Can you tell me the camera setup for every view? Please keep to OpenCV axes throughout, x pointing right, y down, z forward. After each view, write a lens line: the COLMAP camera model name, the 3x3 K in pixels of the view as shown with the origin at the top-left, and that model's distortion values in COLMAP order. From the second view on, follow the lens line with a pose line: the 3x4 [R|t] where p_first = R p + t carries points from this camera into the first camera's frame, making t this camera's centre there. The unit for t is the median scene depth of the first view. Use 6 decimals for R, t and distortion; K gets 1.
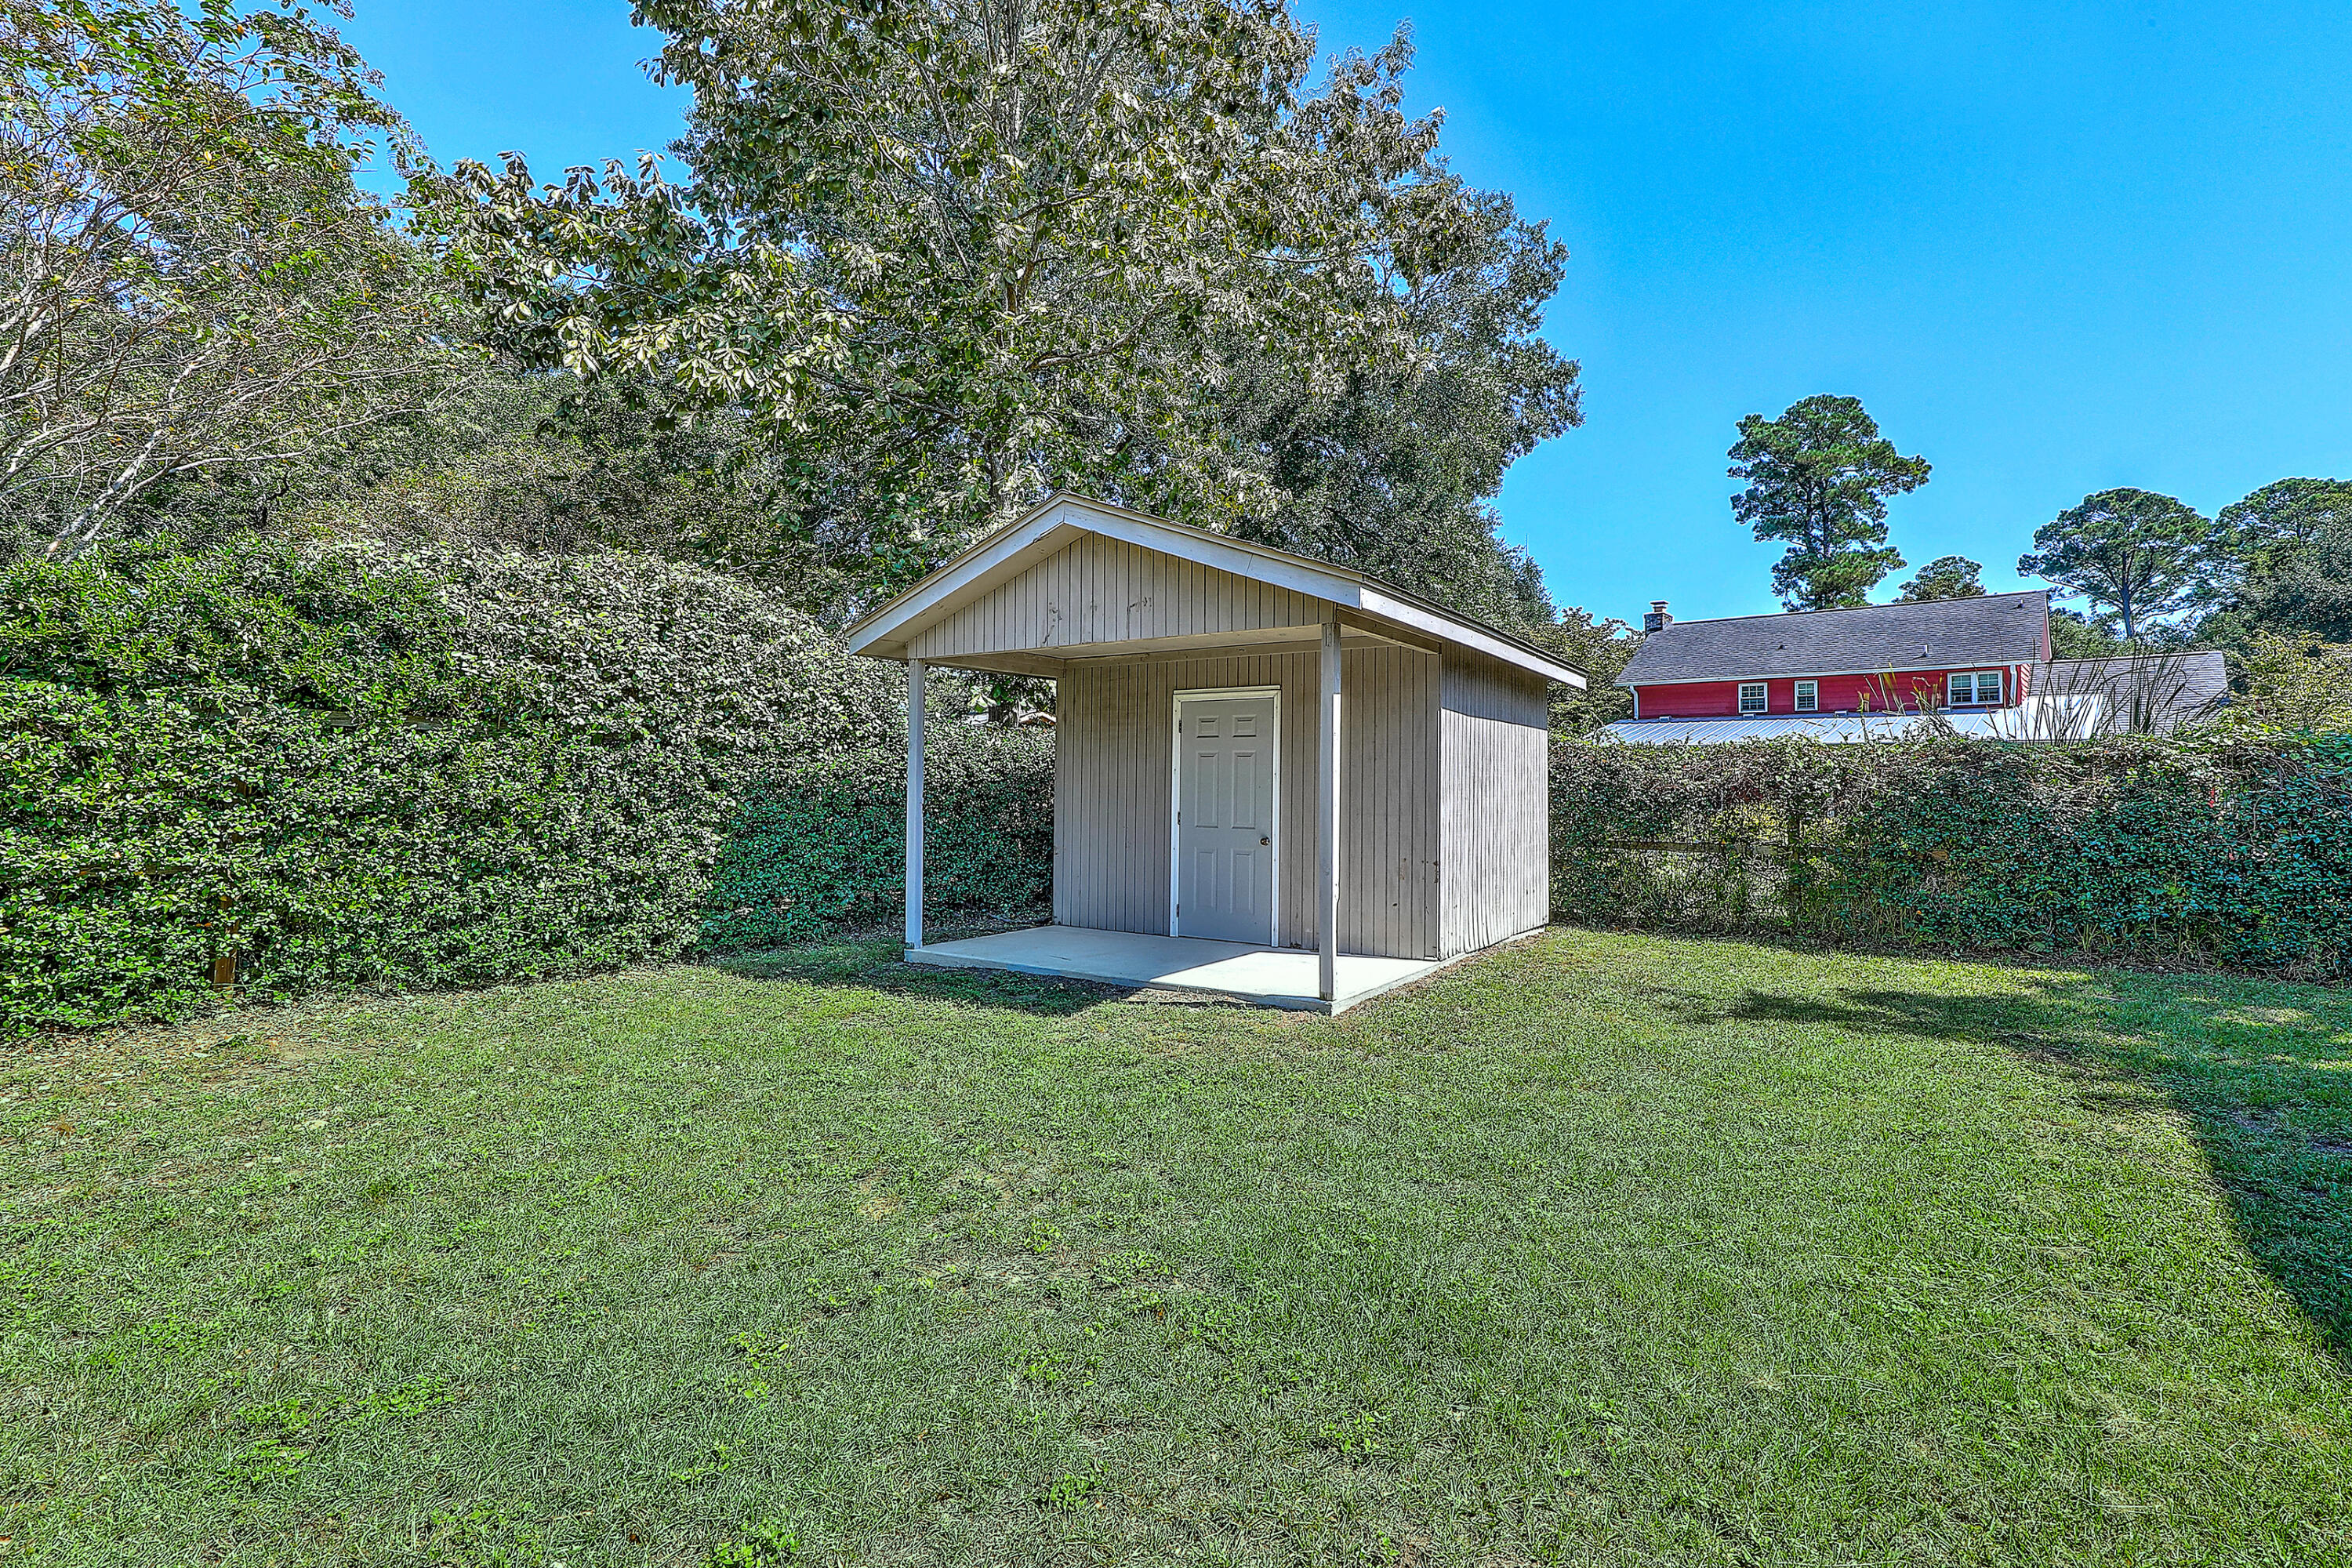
lens RADIAL K [[1069.0, 0, 1174.4], [0, 1069.0, 763.4], [0, 0, 1]] dist [0.003175, 0.000185]
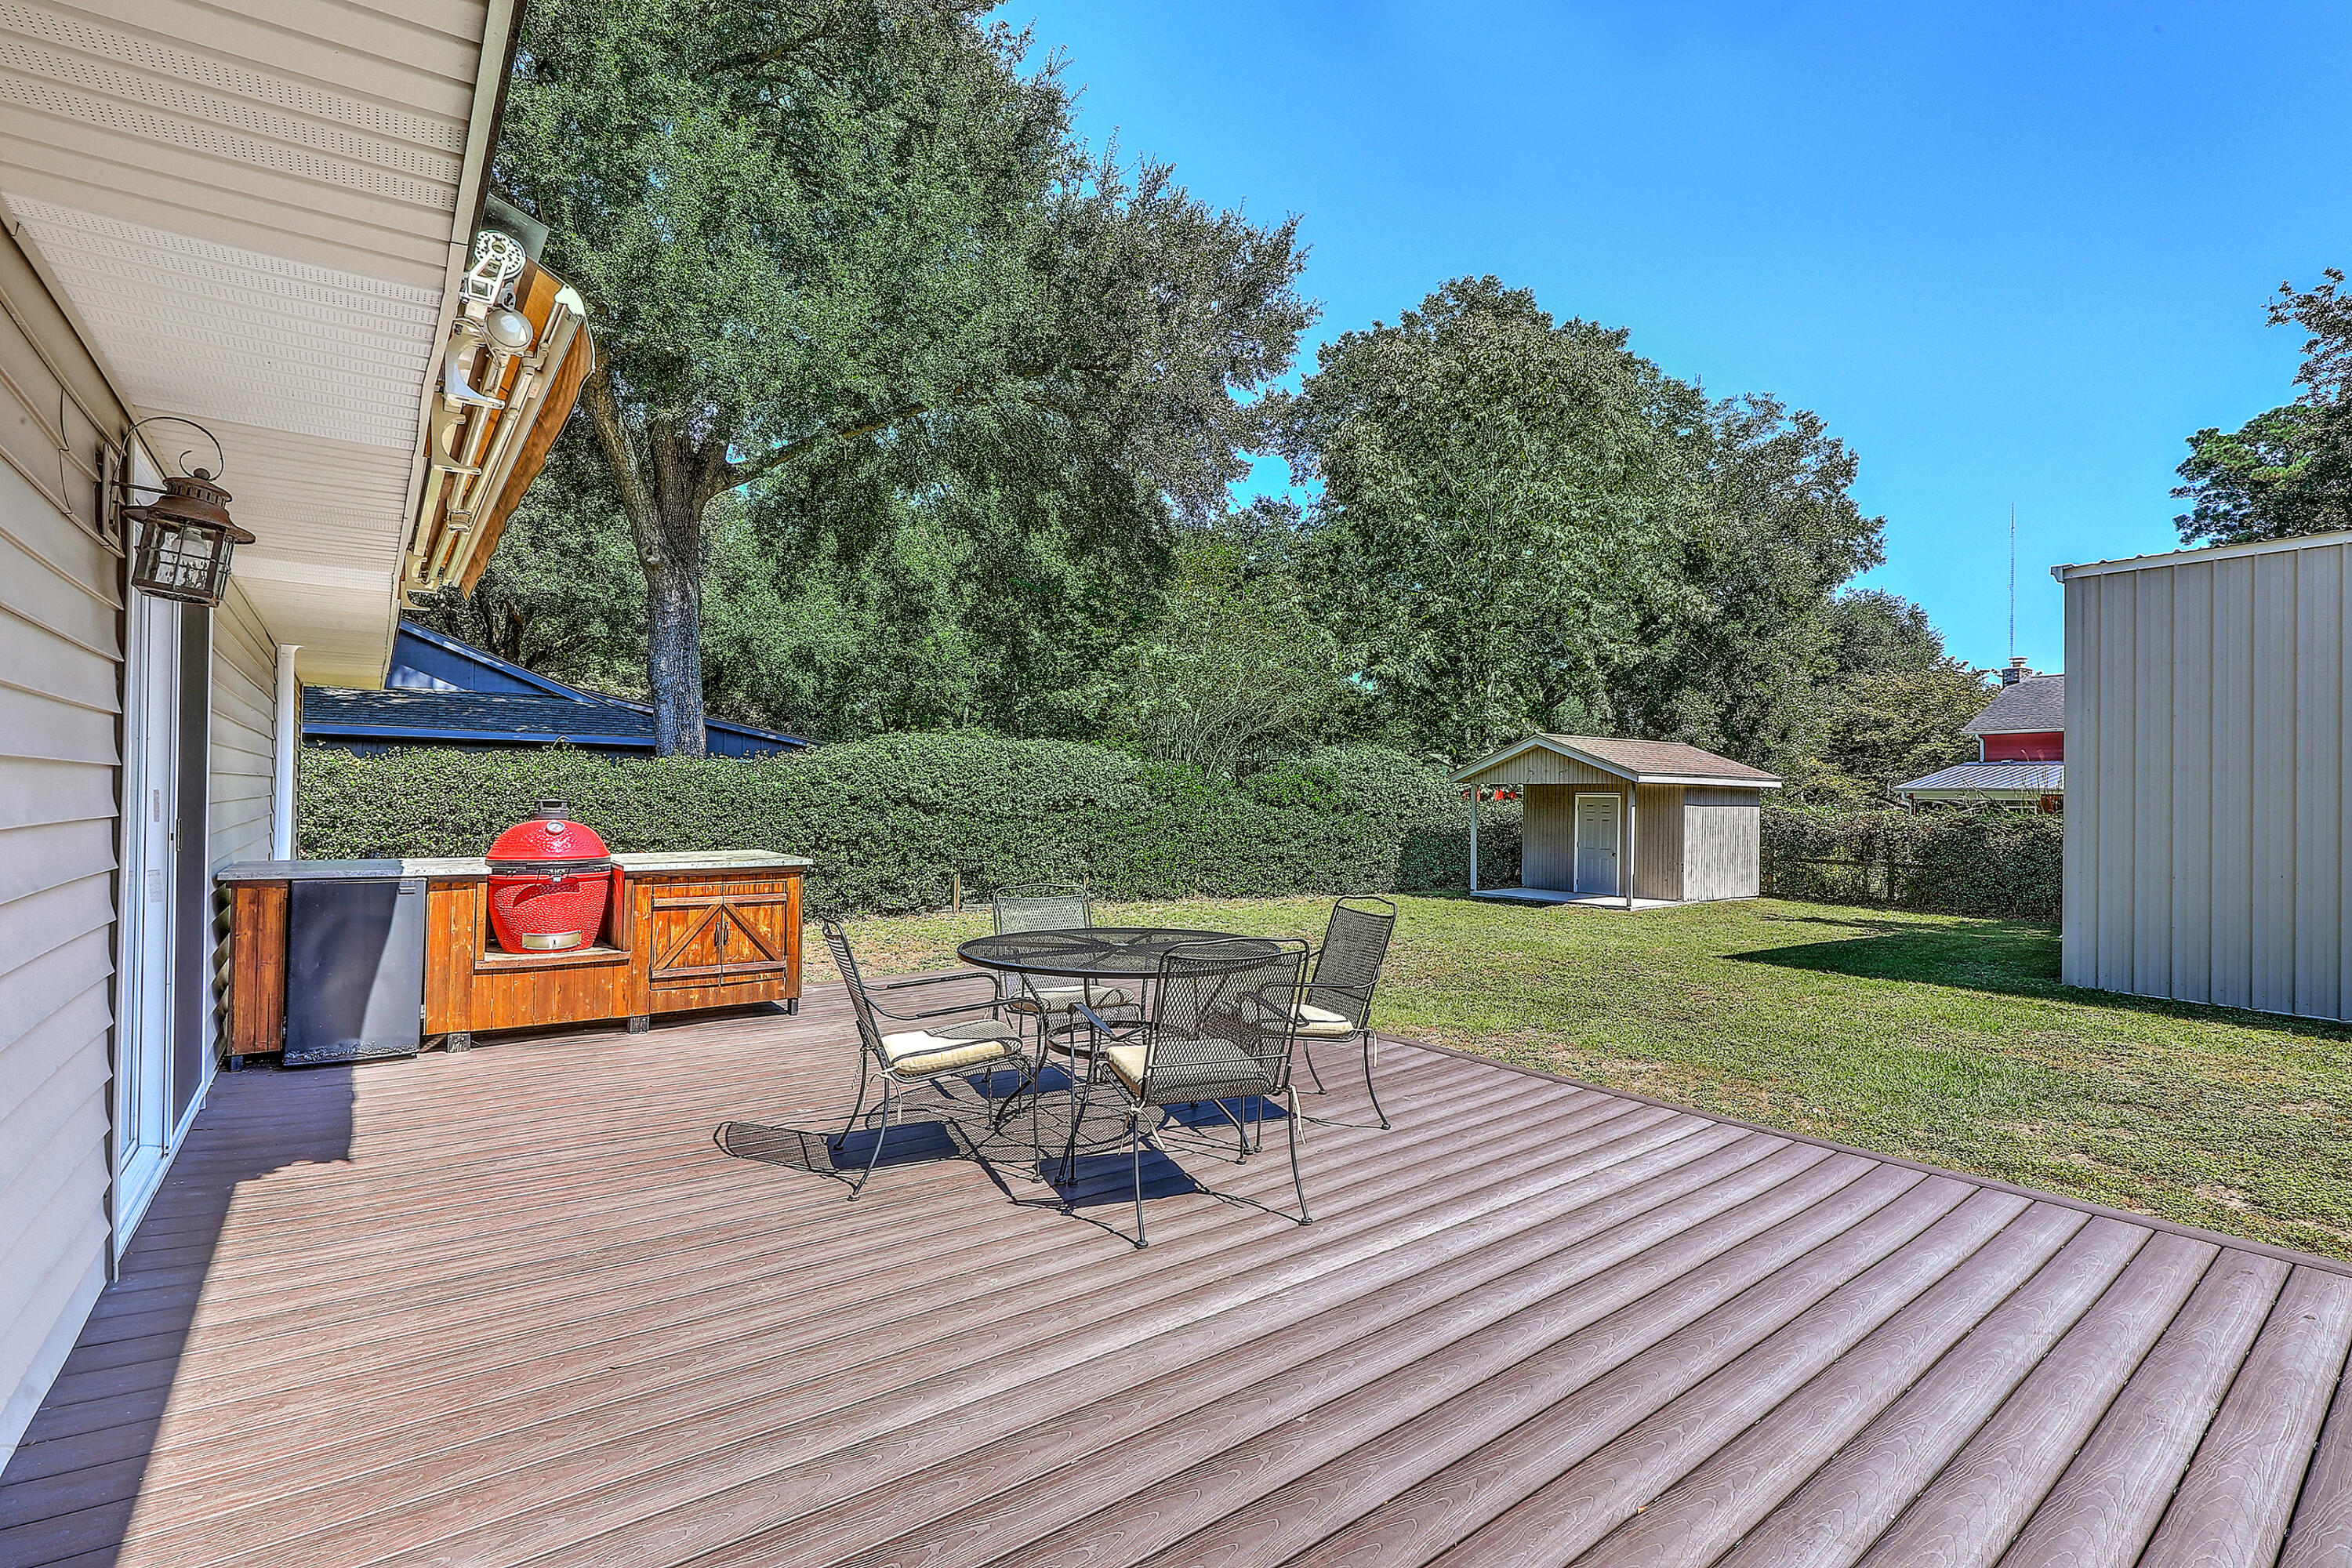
lens RADIAL K [[1083.7, 0, 1182.8], [0, 1083.7, 785.0], [0, 0, 1]] dist [0.000616, -0.000045]
pose [[0.941202, 0.001701, -0.337839, -0.007622], [0.002604, 0.999921, 0.012287, -0.108188], [0.337833, -0.012445, 0.941124, -1.506998]]
